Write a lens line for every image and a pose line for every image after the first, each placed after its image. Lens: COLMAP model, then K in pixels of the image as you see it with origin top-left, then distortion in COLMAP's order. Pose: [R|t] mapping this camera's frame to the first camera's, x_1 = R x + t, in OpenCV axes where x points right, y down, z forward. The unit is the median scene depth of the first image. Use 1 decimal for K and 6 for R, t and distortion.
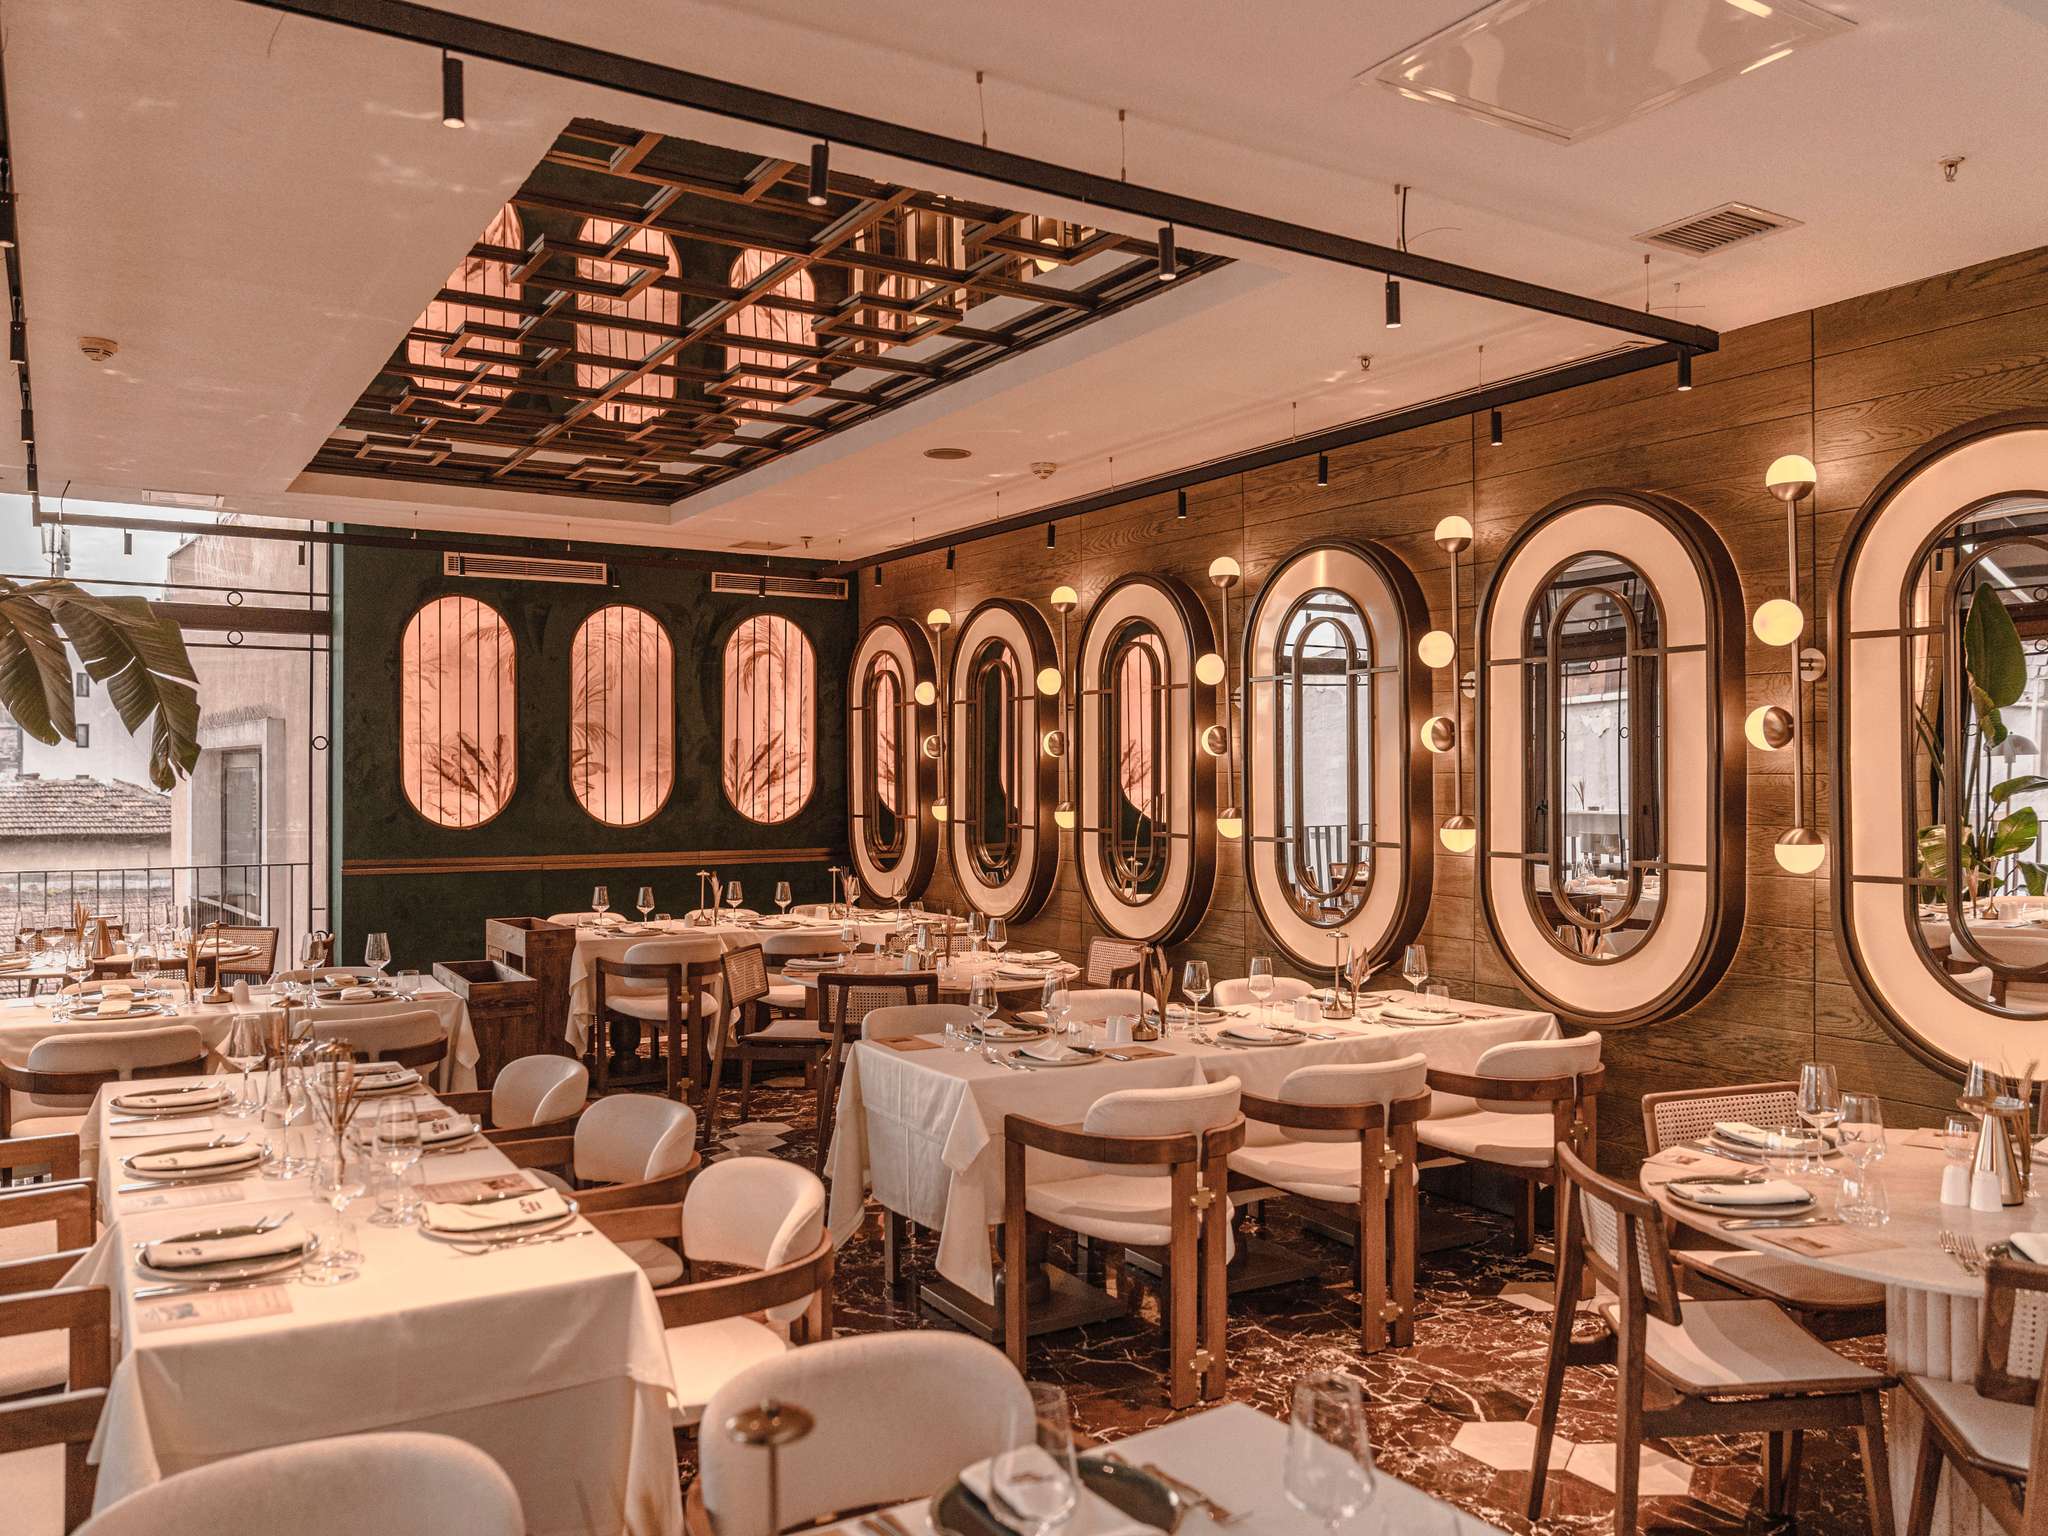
lens RADIAL K [[1567.4, 0, 1014.6], [0, 1567.4, 768.5], [0, 0, 1]] dist [-0.046909, 0.043444]
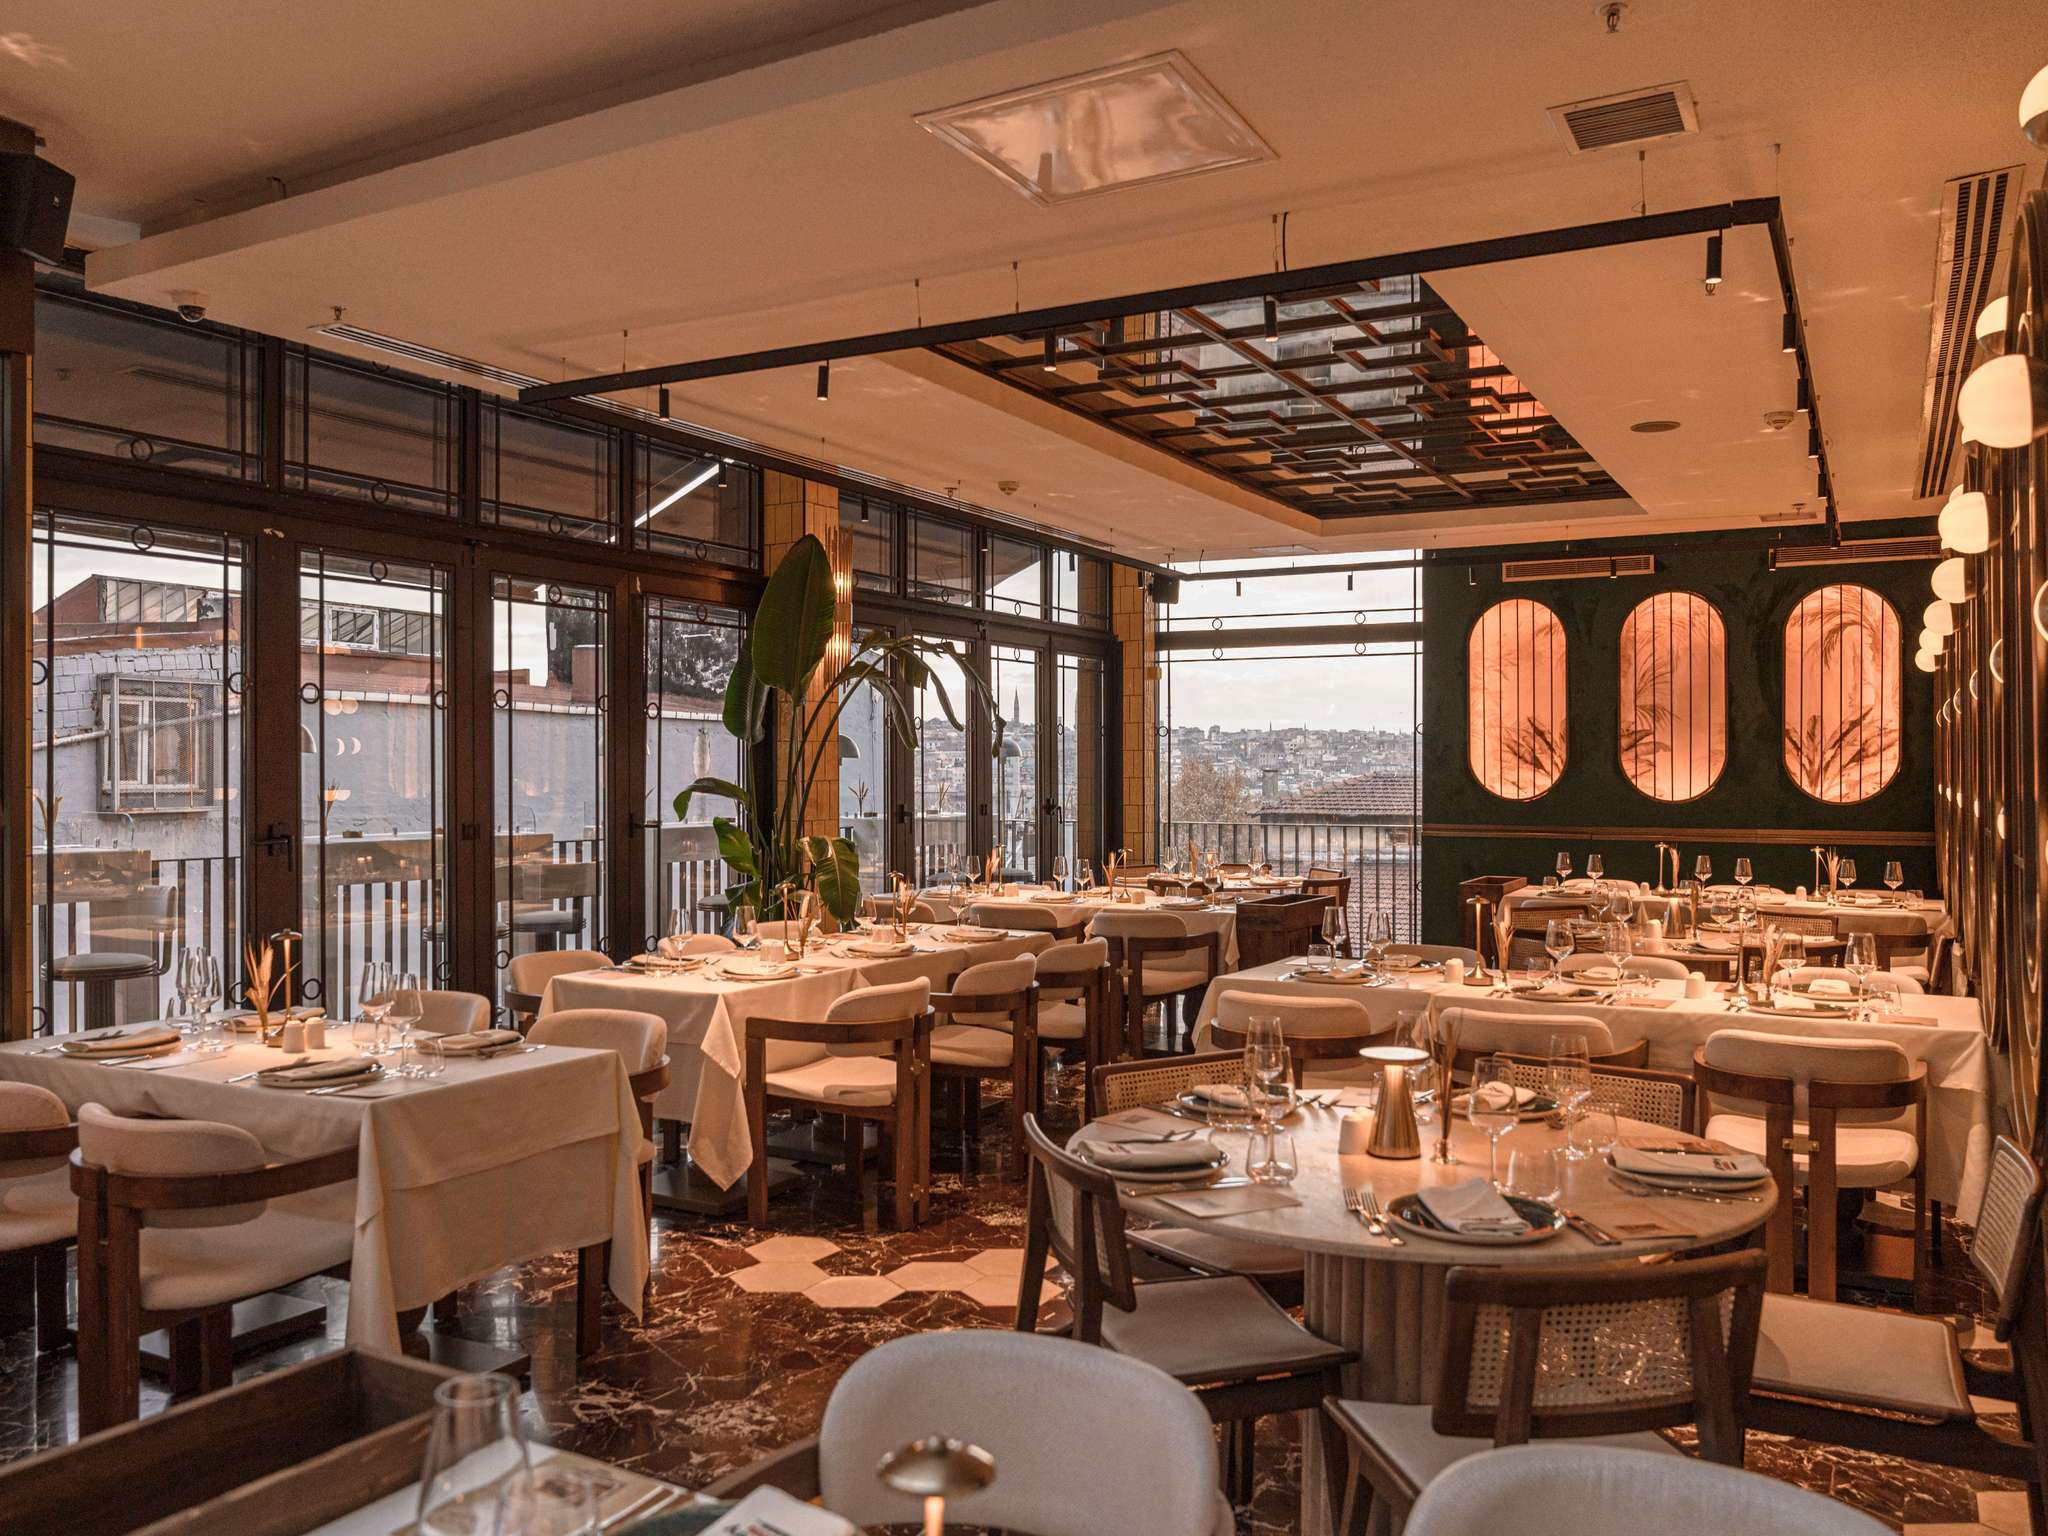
lens RADIAL K [[1567.4, 0, 1014.6], [0, 1567.4, 768.5], [0, 0, 1]] dist [-0.046909, 0.043444]
pose [[0.492346, -0.000955, -0.870399, 0.535691], [0.002778, 0.999996, 0.000474, 0.015350], [0.870395, -0.002651, 0.492347, 0.122892]]
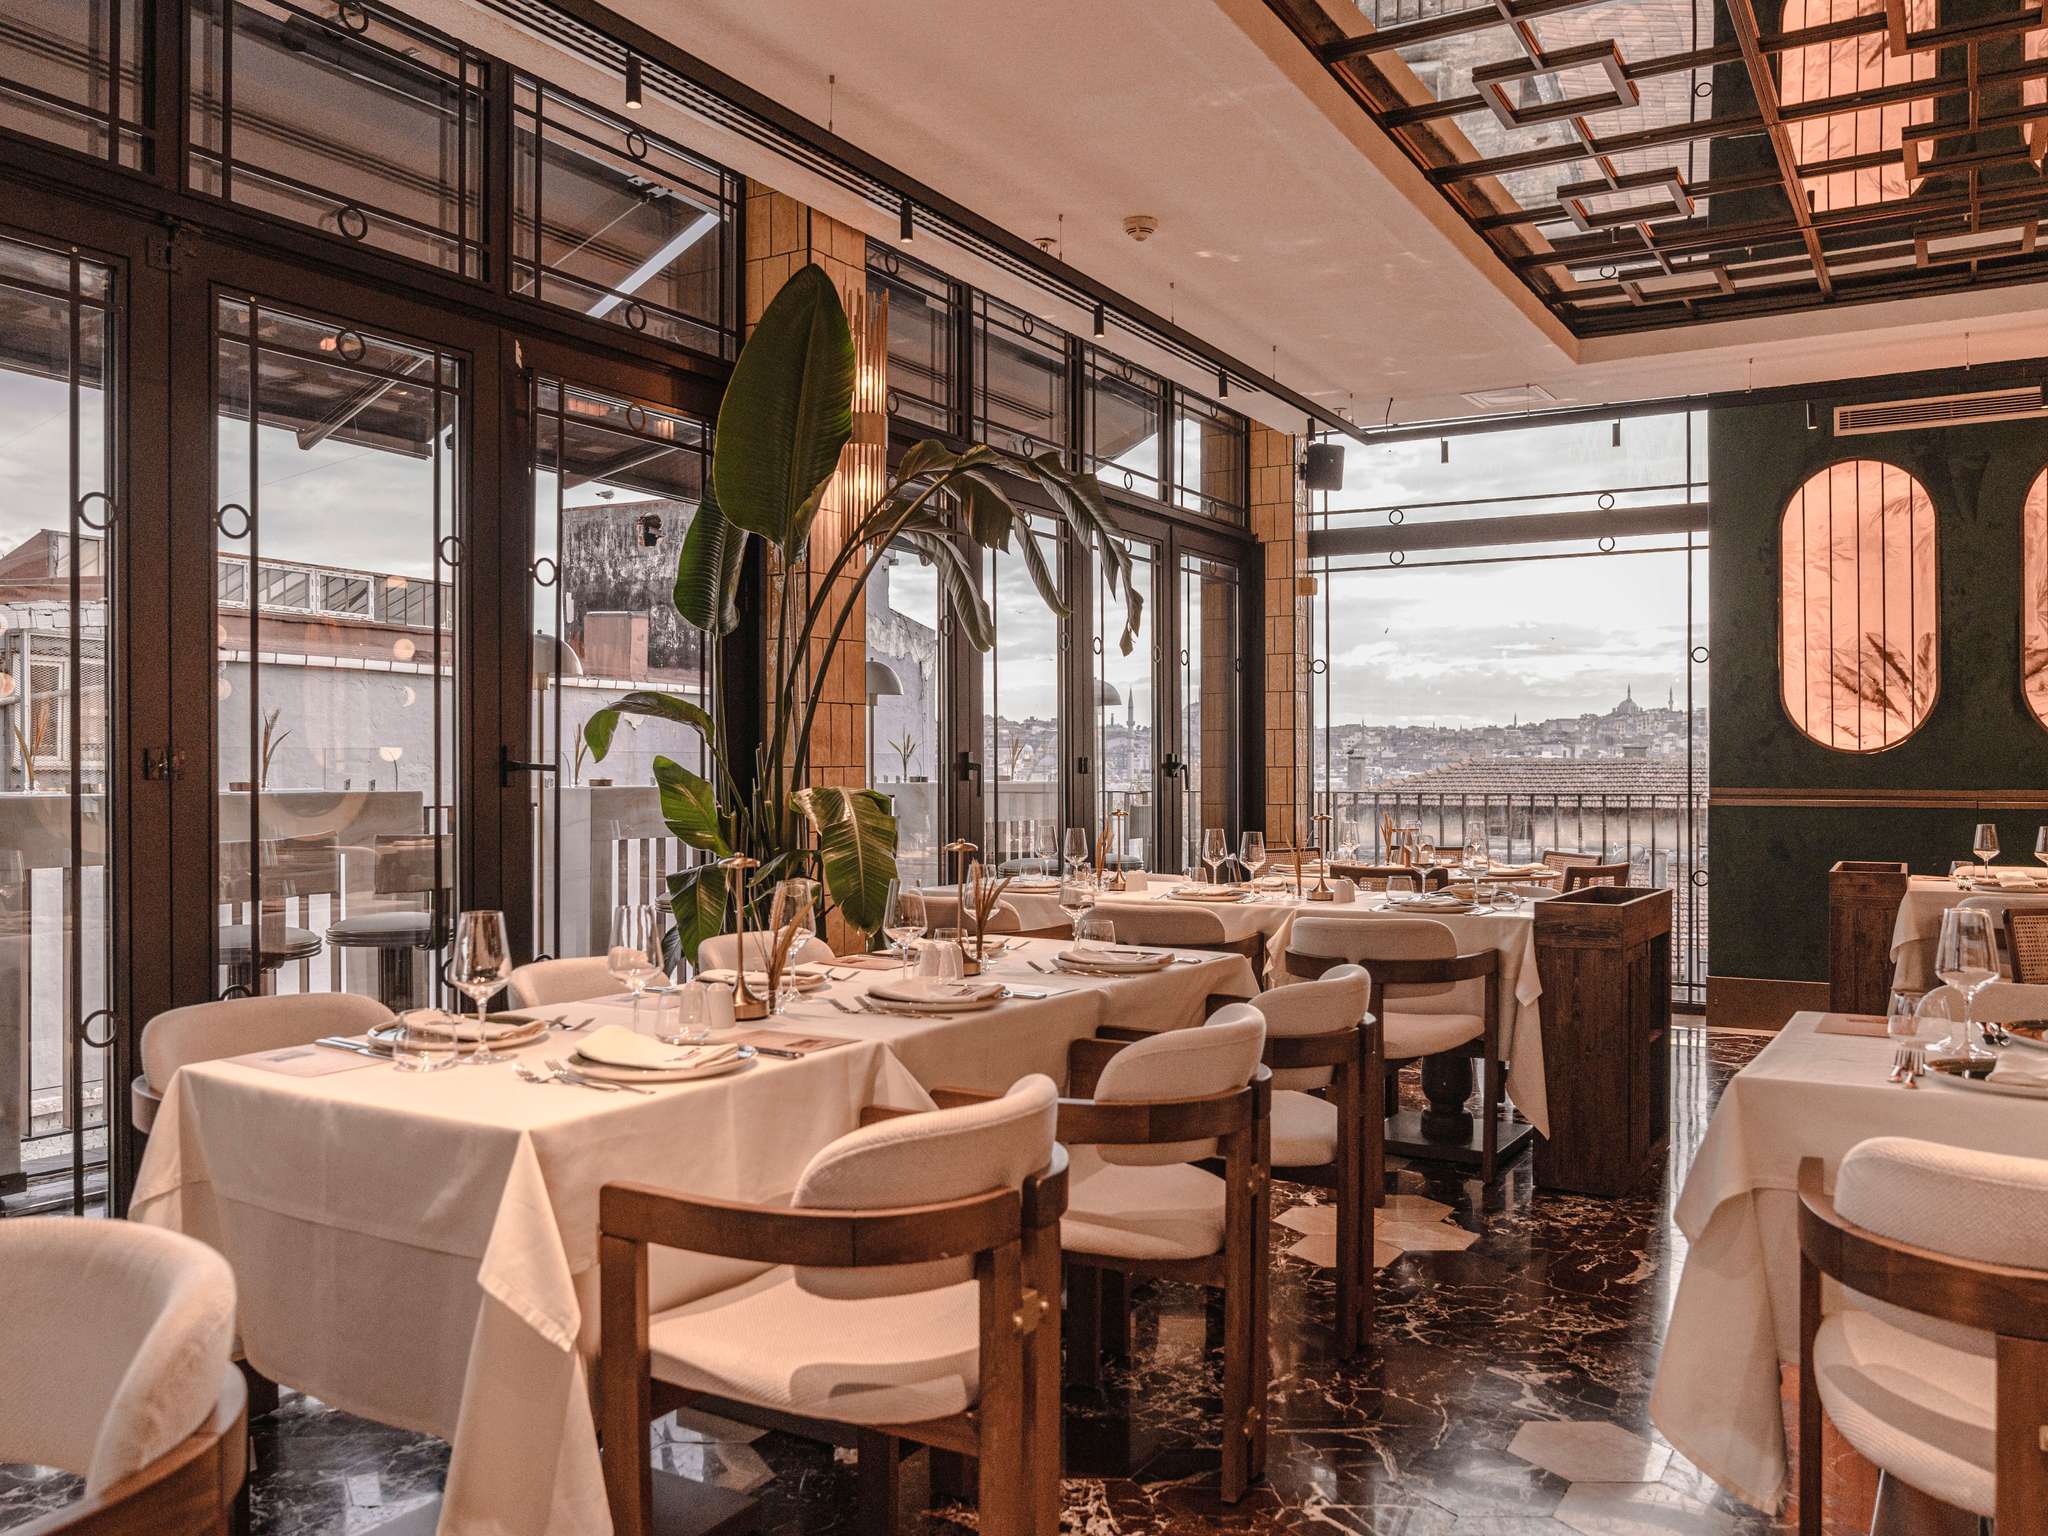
lens RADIAL K [[1595.5, 0, 1024.0], [0, 1595.5, 768.0], [0, 0, 1]] dist [-0.027479, 0.008516]
pose [[0.468835, 0.000116, -0.883286, 0.180423], [0.003192, 0.999993, 0.001825, 0.049576], [0.883280, -0.003675, 0.468832, 0.284079]]
